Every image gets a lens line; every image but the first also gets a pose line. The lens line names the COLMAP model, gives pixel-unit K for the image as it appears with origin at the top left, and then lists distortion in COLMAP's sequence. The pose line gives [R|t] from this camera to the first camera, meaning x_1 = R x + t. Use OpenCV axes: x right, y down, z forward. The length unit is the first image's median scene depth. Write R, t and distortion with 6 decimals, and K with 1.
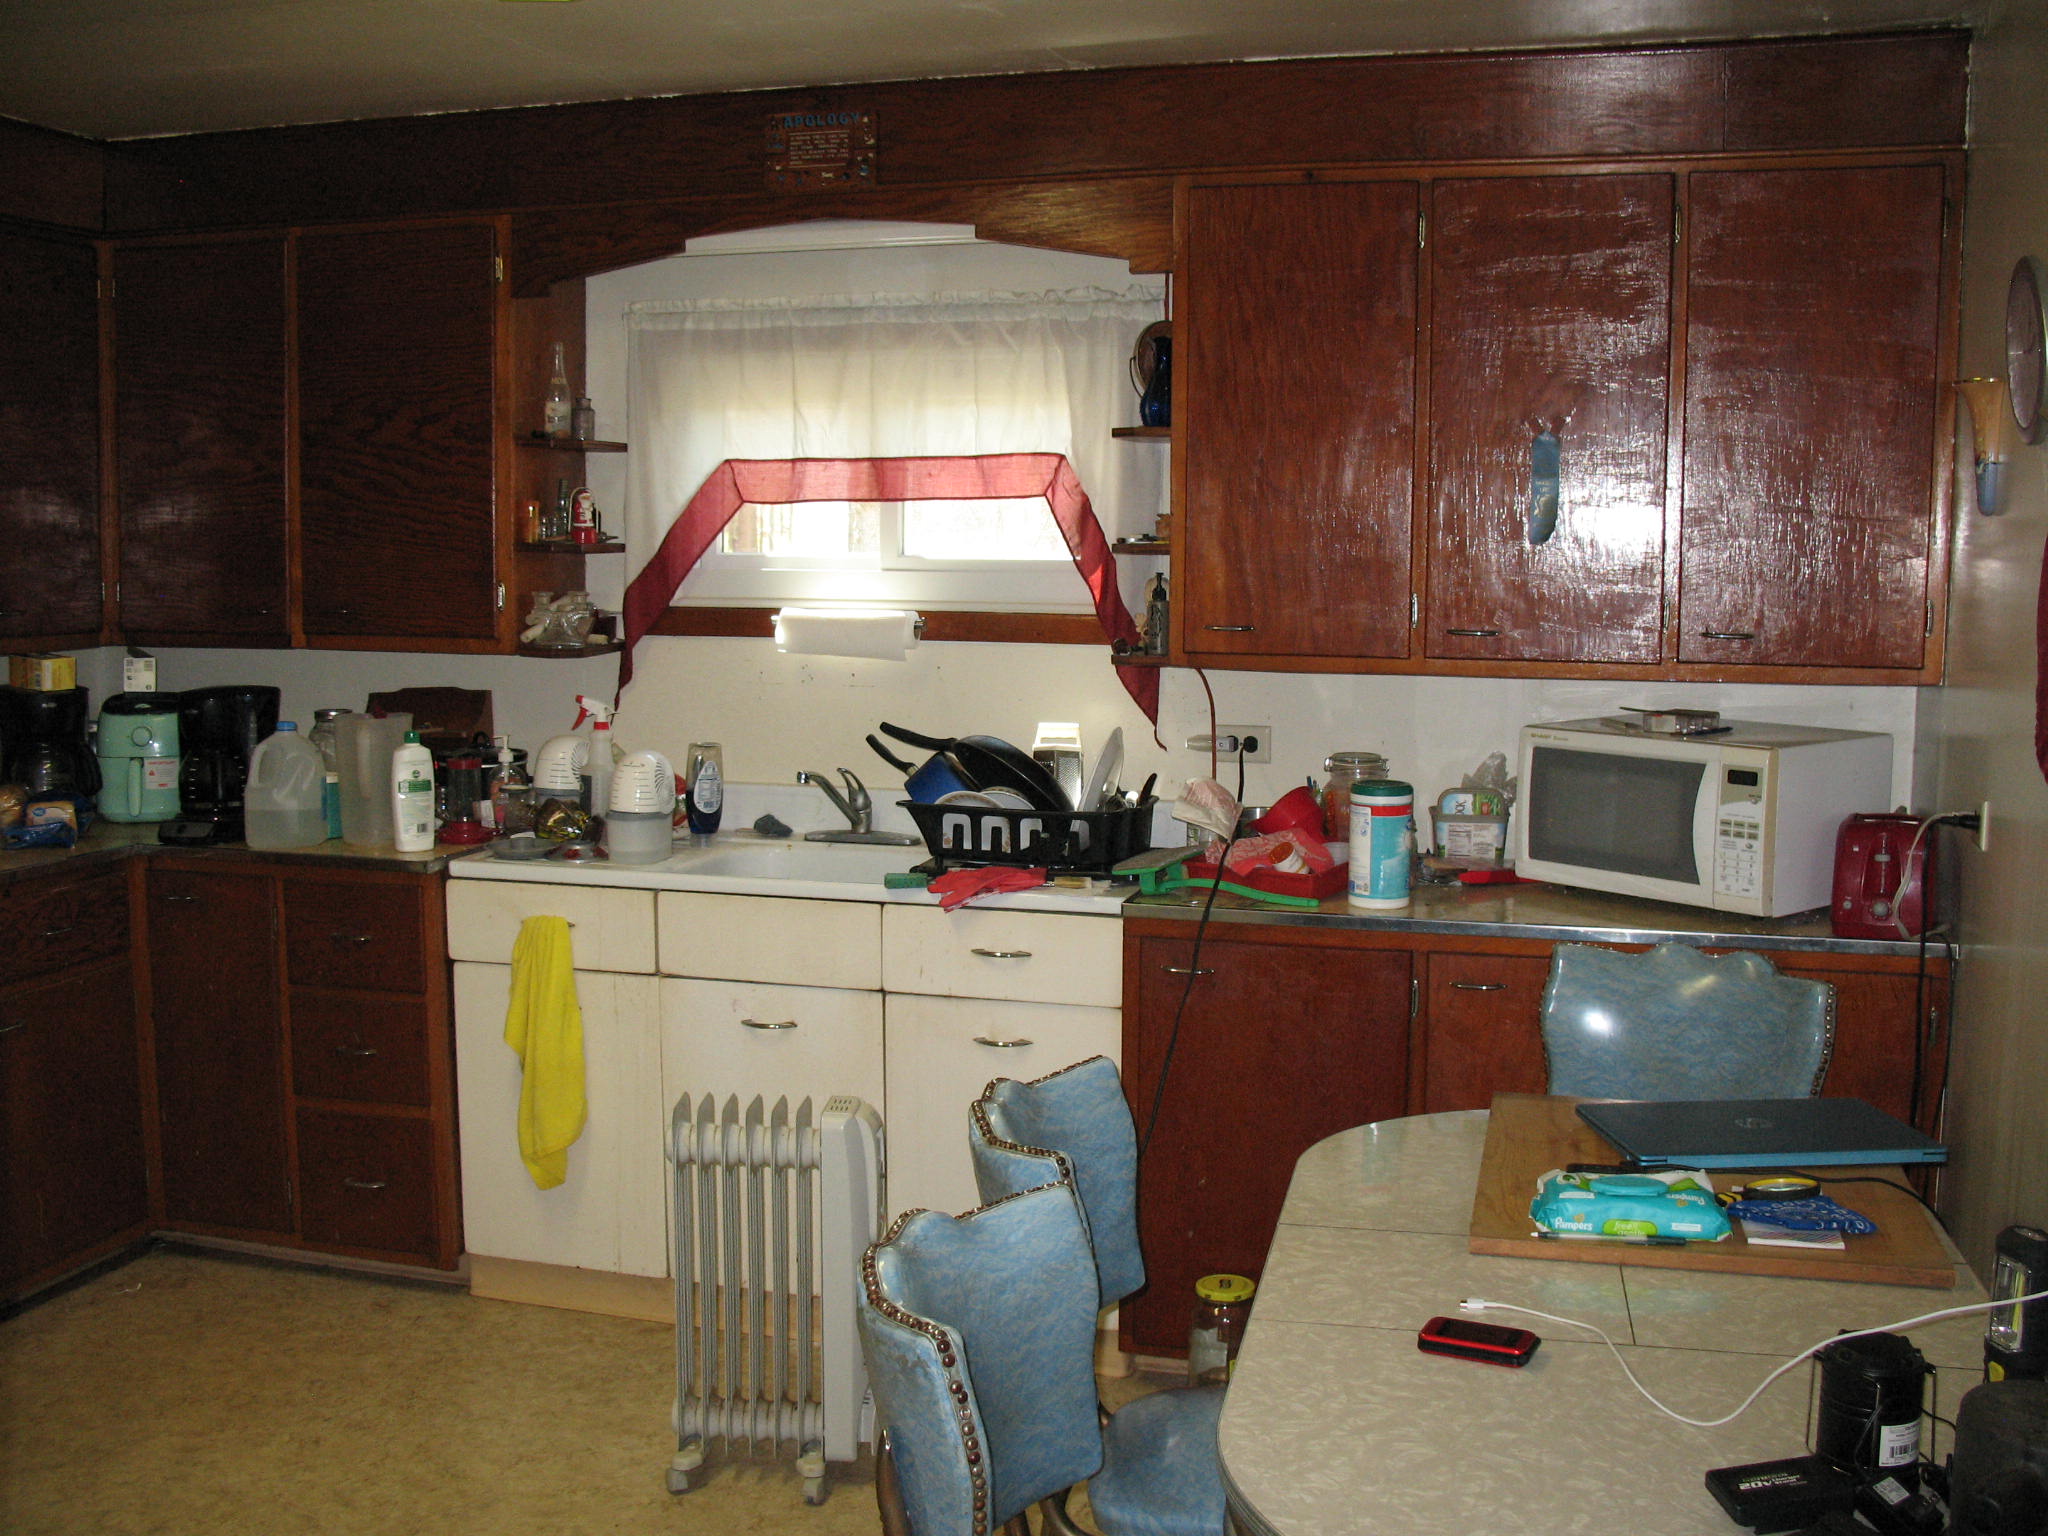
lens RADIAL K [[2098.9, 0, 996.4], [0, 2098.9, 778.8], [0, 0, 1]] dist [-0.188582, 0.206966]
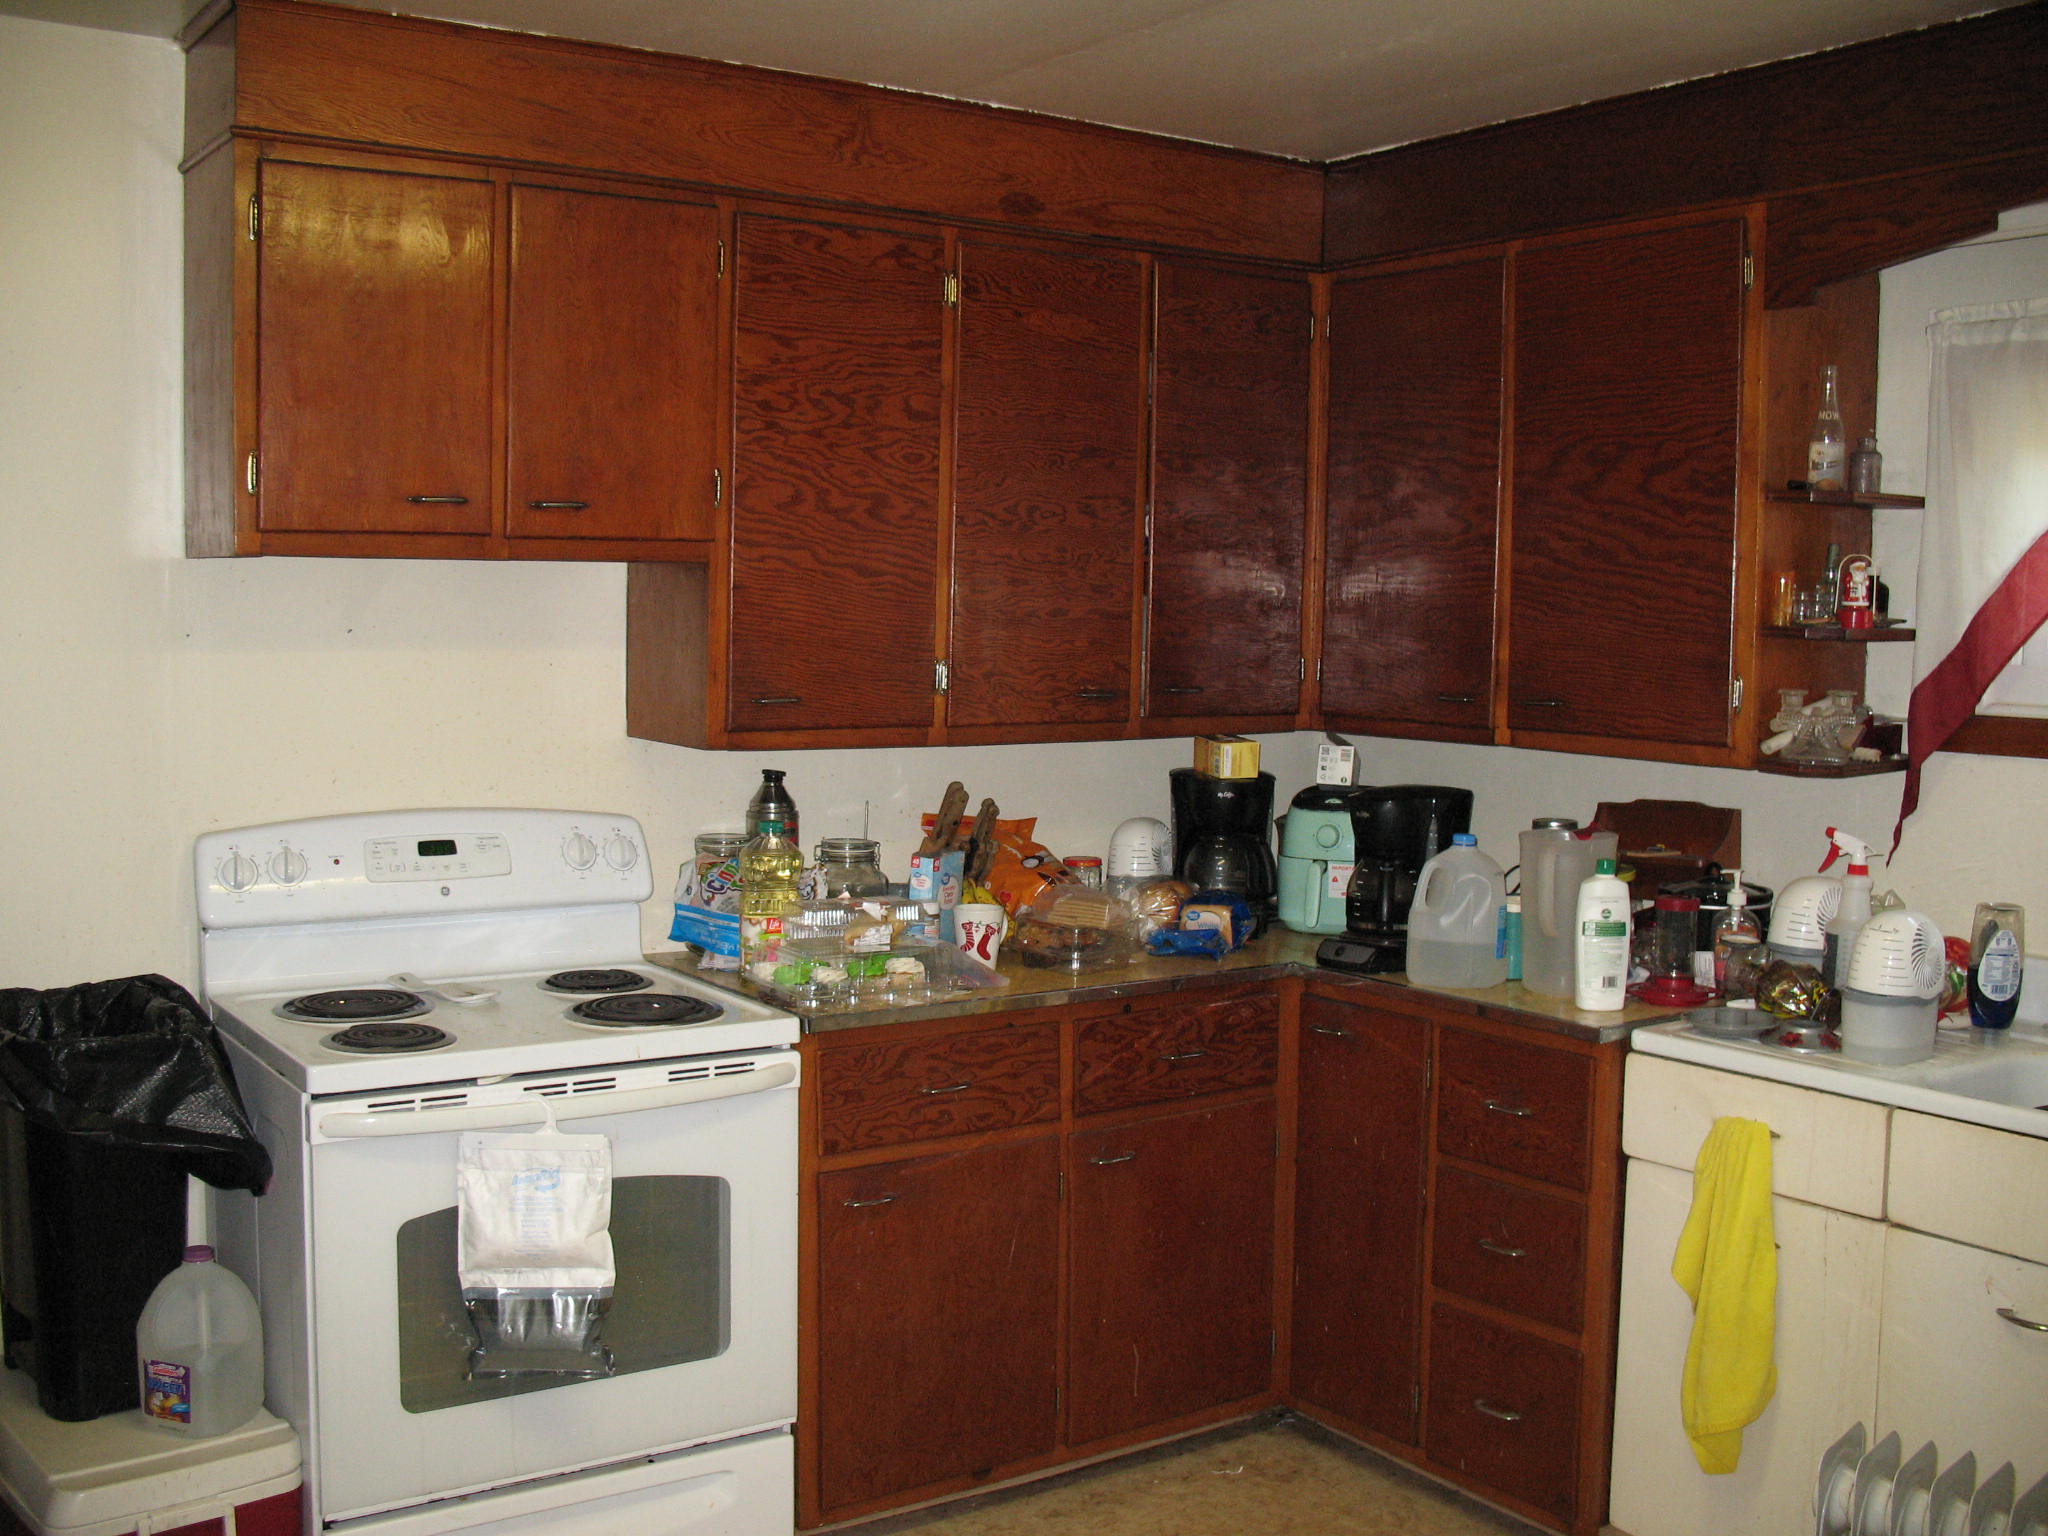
lens RADIAL K [[2098.9, 0, 996.4], [0, 2098.9, 778.8], [0, 0, 1]] dist [-0.188582, 0.206966]
pose [[0.776177, 0.054634, -0.628144, 0.030800], [-0.077373, 0.996963, -0.008895, -0.027518], [0.625750, 0.055505, 0.778047, 0.227778]]
